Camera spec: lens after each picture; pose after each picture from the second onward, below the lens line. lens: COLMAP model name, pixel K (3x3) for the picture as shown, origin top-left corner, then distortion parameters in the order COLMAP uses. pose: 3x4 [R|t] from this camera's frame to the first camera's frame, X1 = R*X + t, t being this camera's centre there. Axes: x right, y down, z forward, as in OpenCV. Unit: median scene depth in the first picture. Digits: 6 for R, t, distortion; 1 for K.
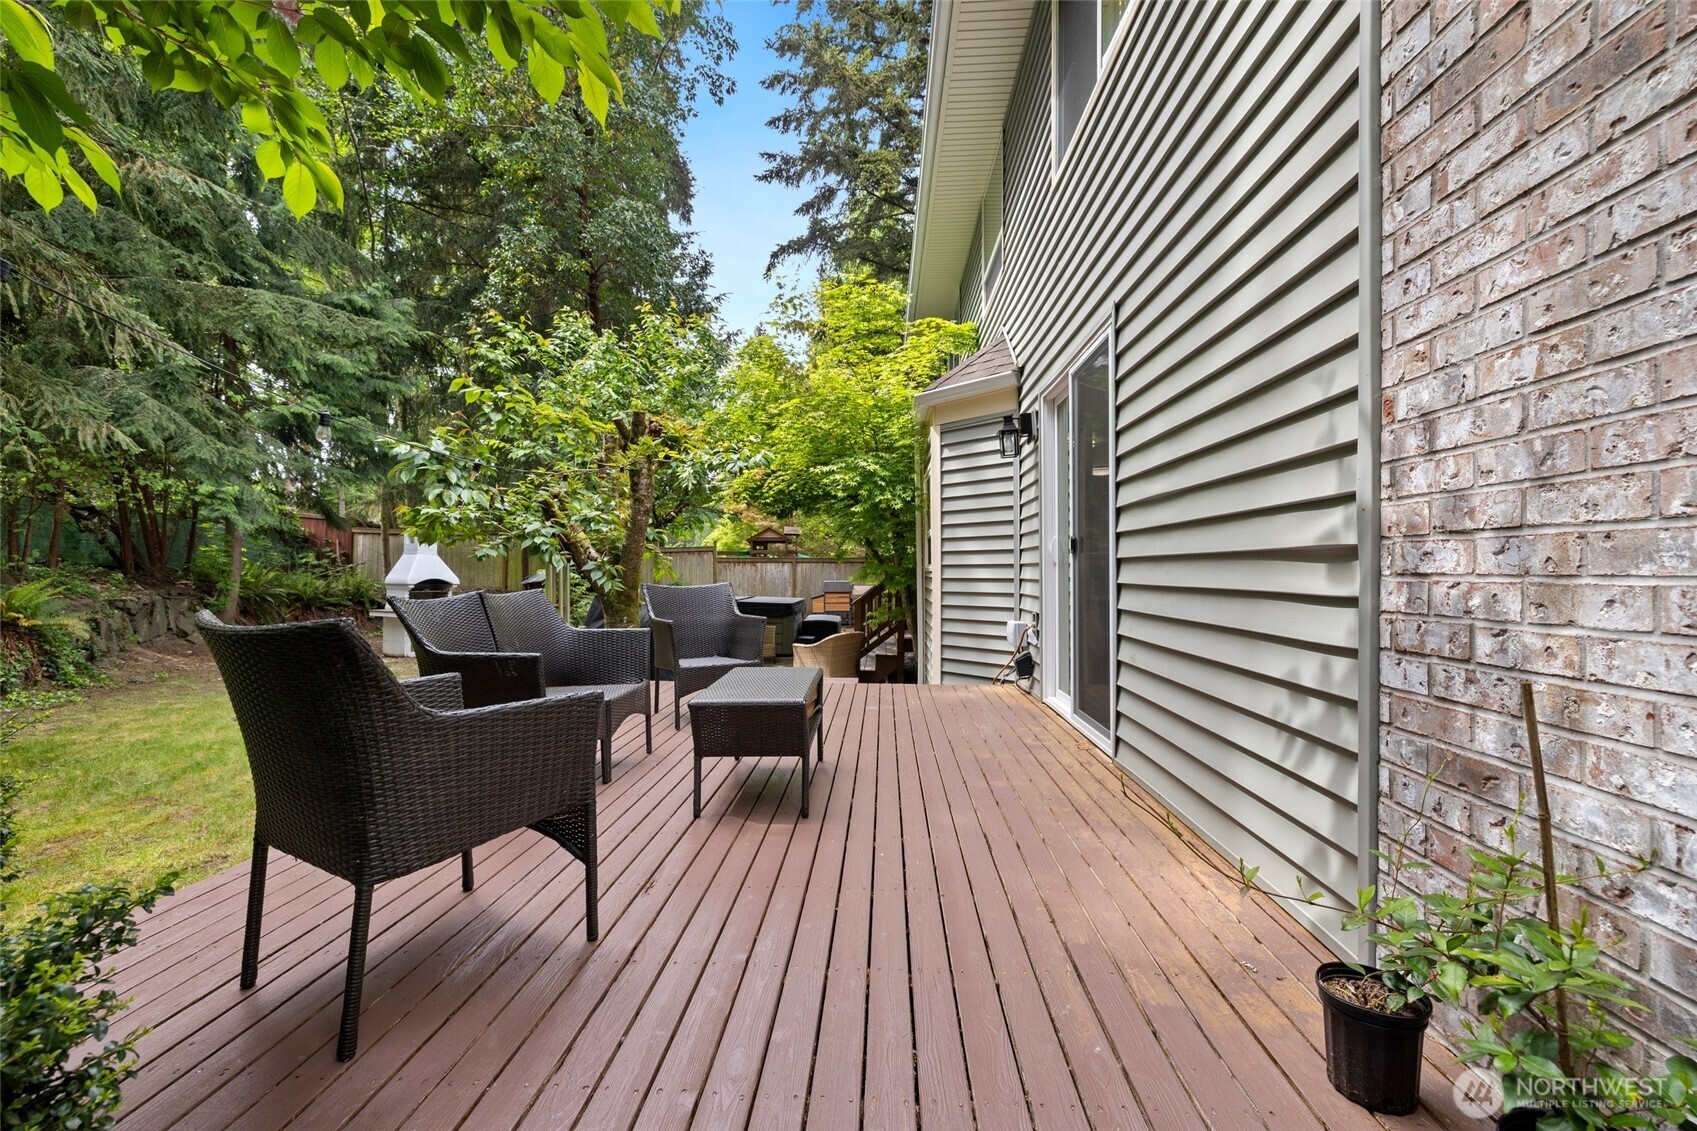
lens RADIAL K [[726.3, 0, 847.4], [0, 726.3, 565.3], [0, 0, 1]] dist [0.001641, 0.000264]
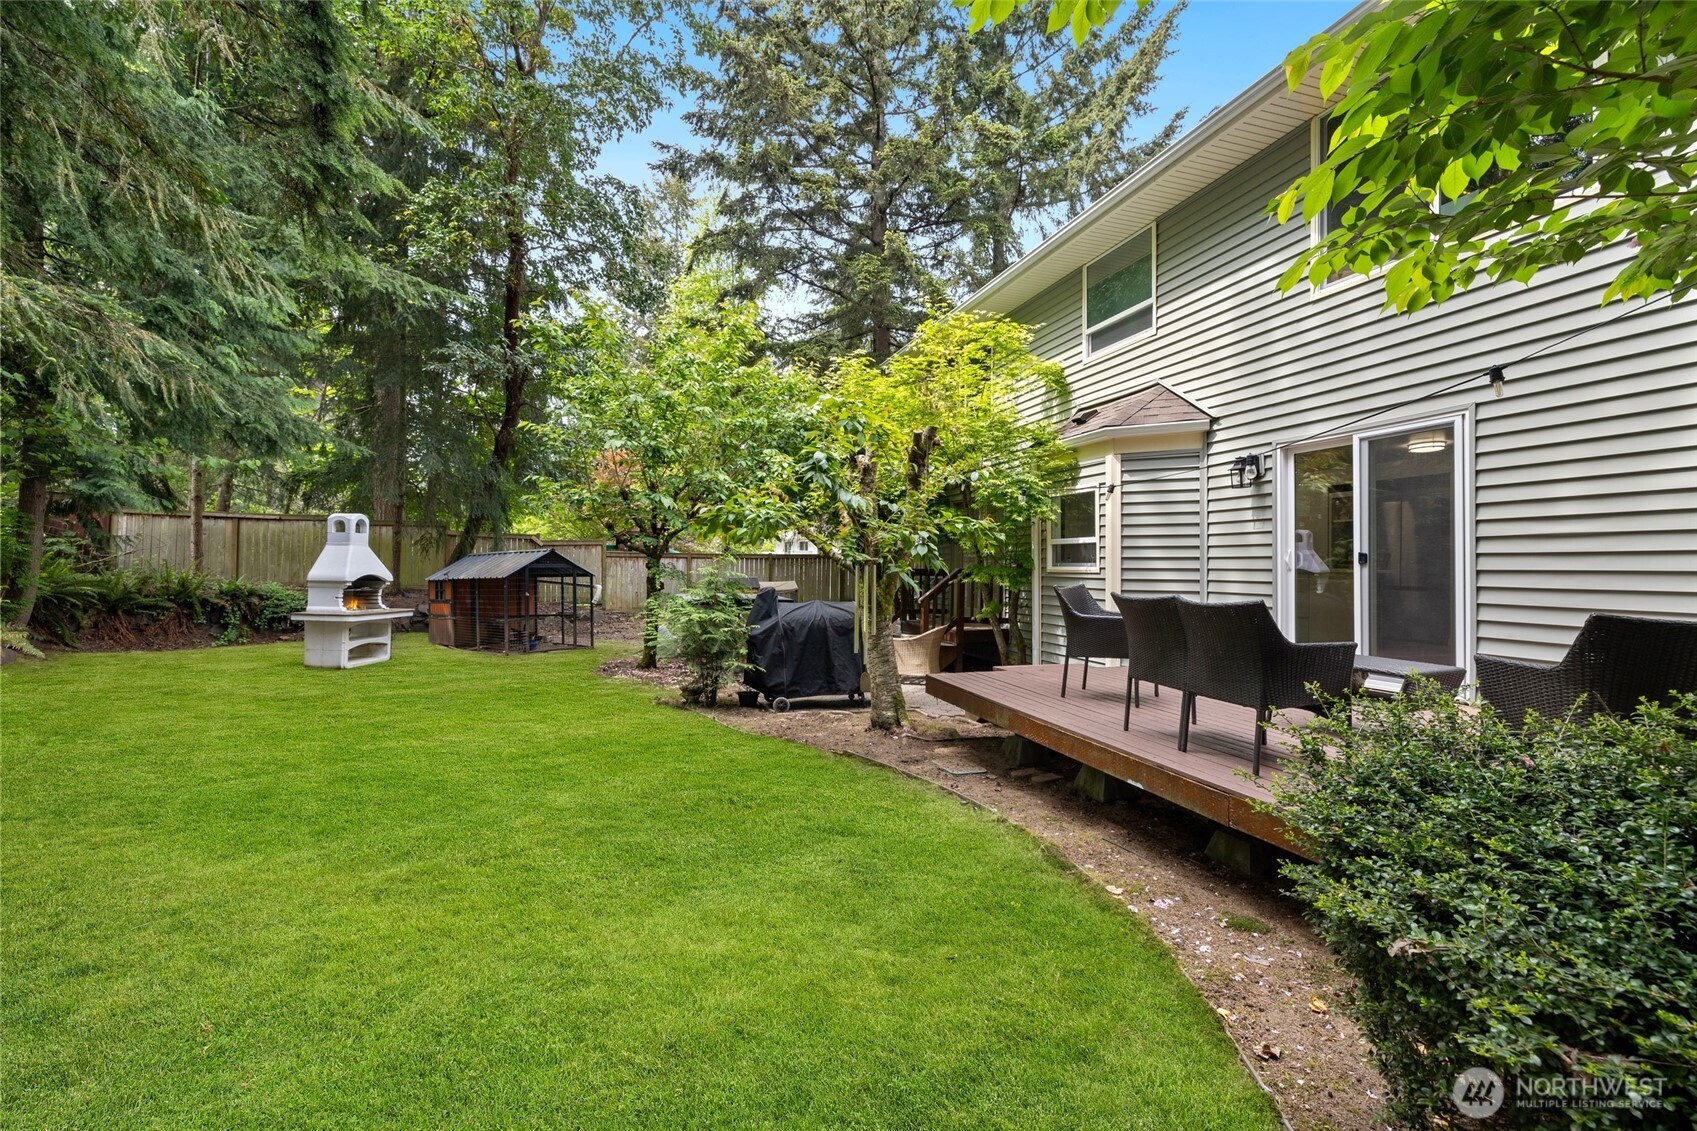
lens RADIAL K [[726.3, 0, 843.8], [0, 726.3, 569.6], [0, 0, 1]] dist [0.001641, 0.000264]
pose [[0.933244, 0.010723, 0.359084, -0.326240], [-0.011361, 0.999935, -0.000334, 0.006095], [-0.359064, -0.003768, 0.933305, -0.002989]]
